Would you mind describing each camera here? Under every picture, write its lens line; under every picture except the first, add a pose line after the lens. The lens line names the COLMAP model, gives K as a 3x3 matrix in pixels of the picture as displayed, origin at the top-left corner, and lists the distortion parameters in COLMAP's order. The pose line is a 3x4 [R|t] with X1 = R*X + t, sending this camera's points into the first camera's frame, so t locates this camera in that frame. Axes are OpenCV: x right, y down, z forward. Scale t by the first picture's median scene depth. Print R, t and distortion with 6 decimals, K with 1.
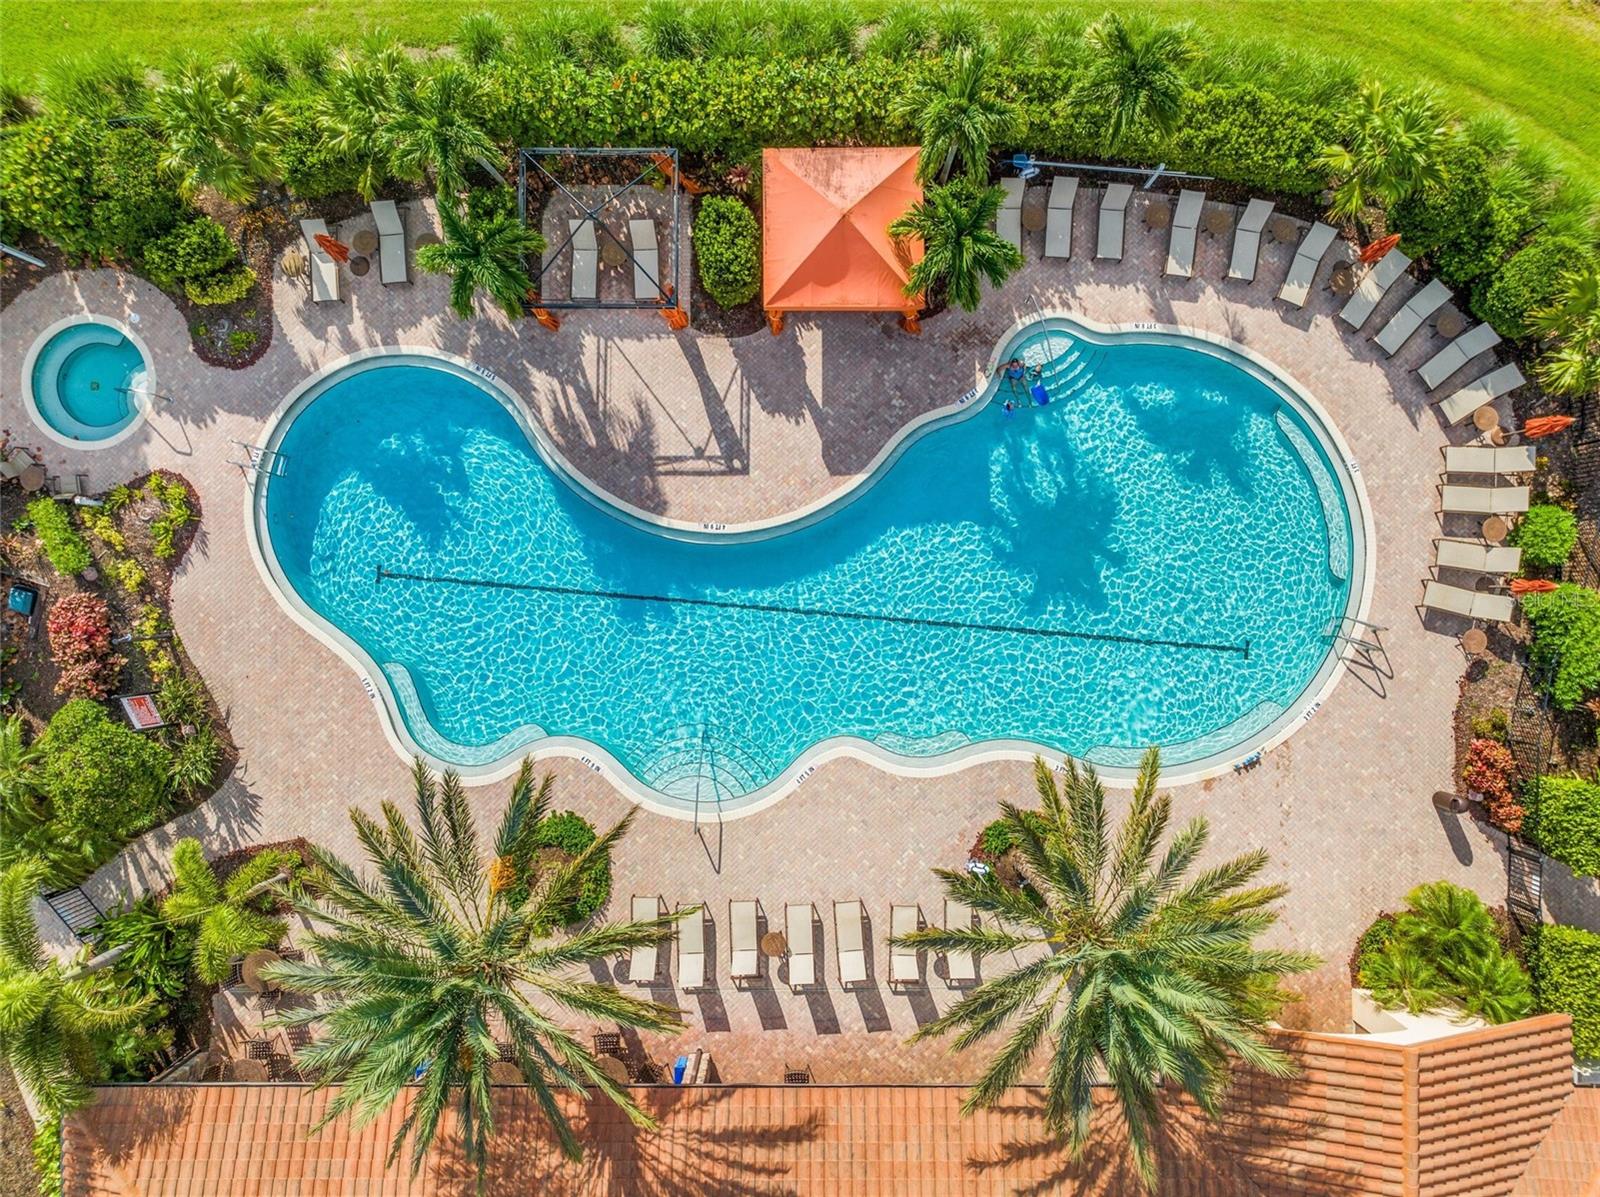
lens RADIAL K [[1151.4, 0, 800.0], [0, 1151.4, 598.5], [0, 0, 1]] dist [-0.006928, -0.061430]
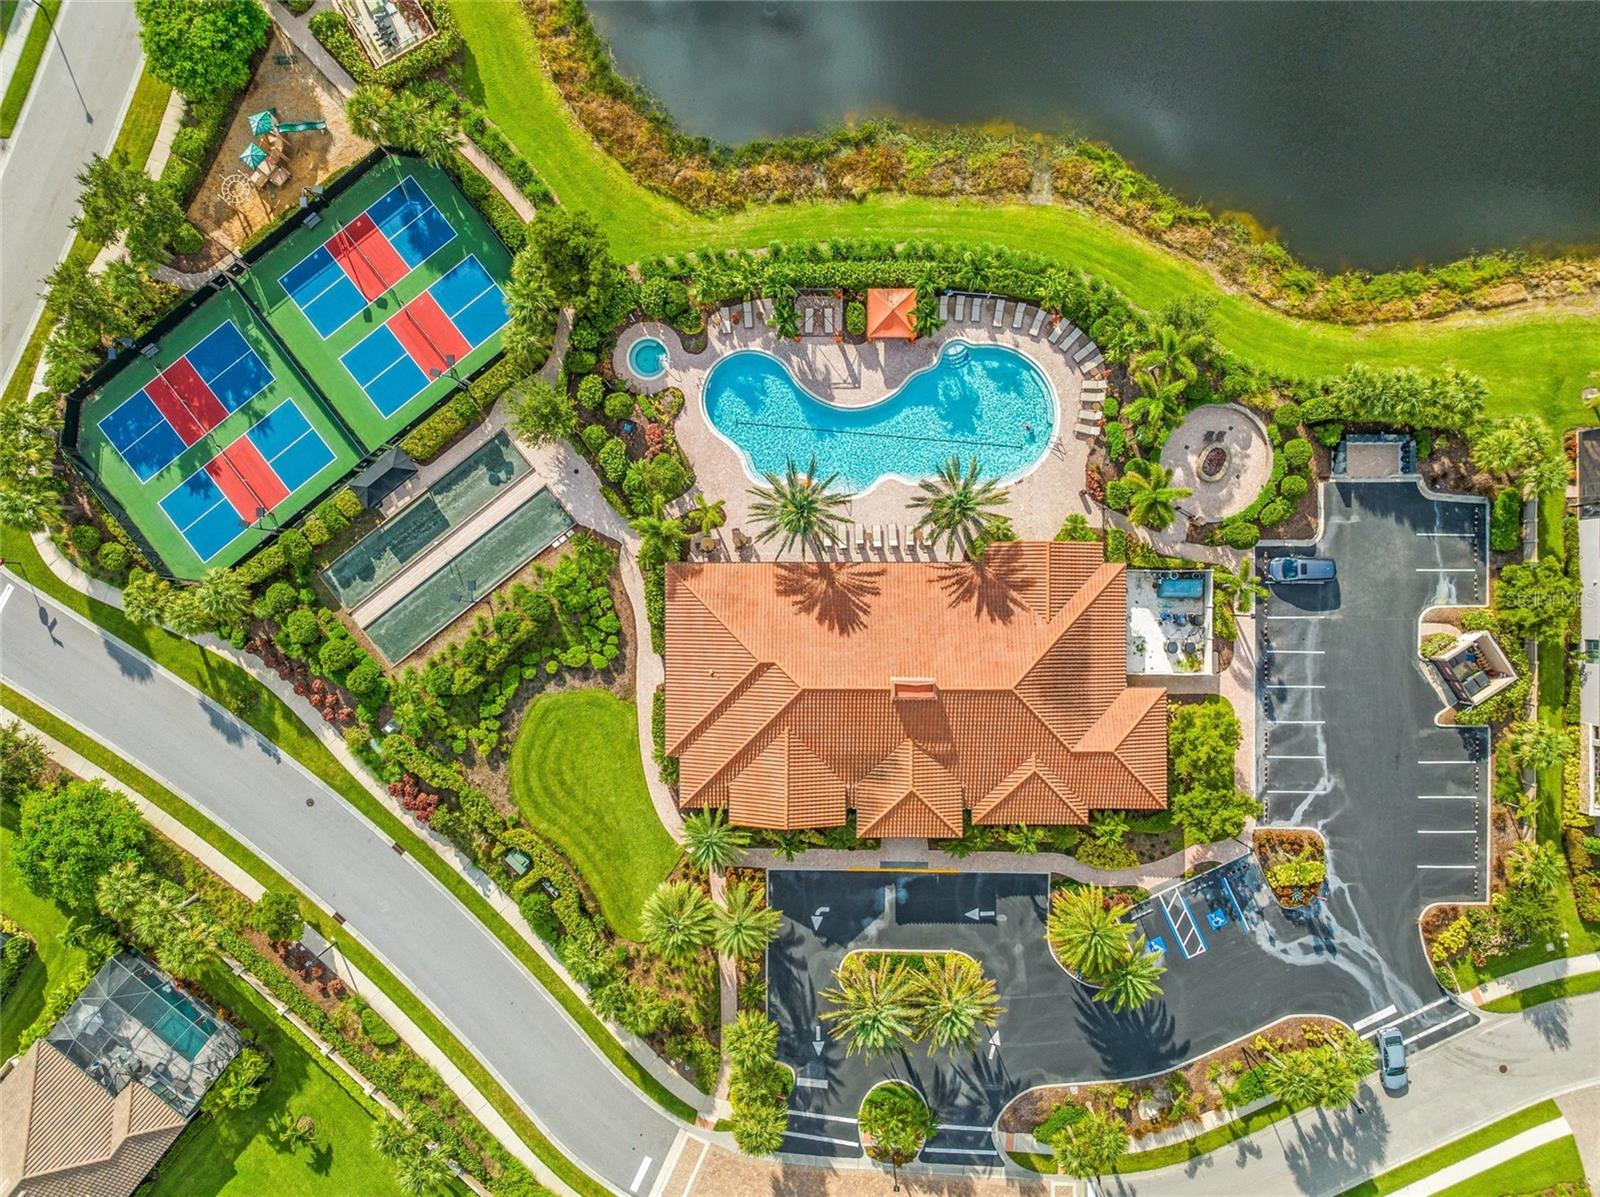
lens RADIAL K [[1117.4, 0, 800.0], [0, 1117.4, 598.5], [0, 0, 1]] dist [-0.050096, -0.053613]
pose [[0.999959, 0.003656, -0.008236, -0.184852], [-0.003499, 0.999812, 0.019057, 0.411089], [0.008304, -0.019027, 0.999784, -2.073228]]
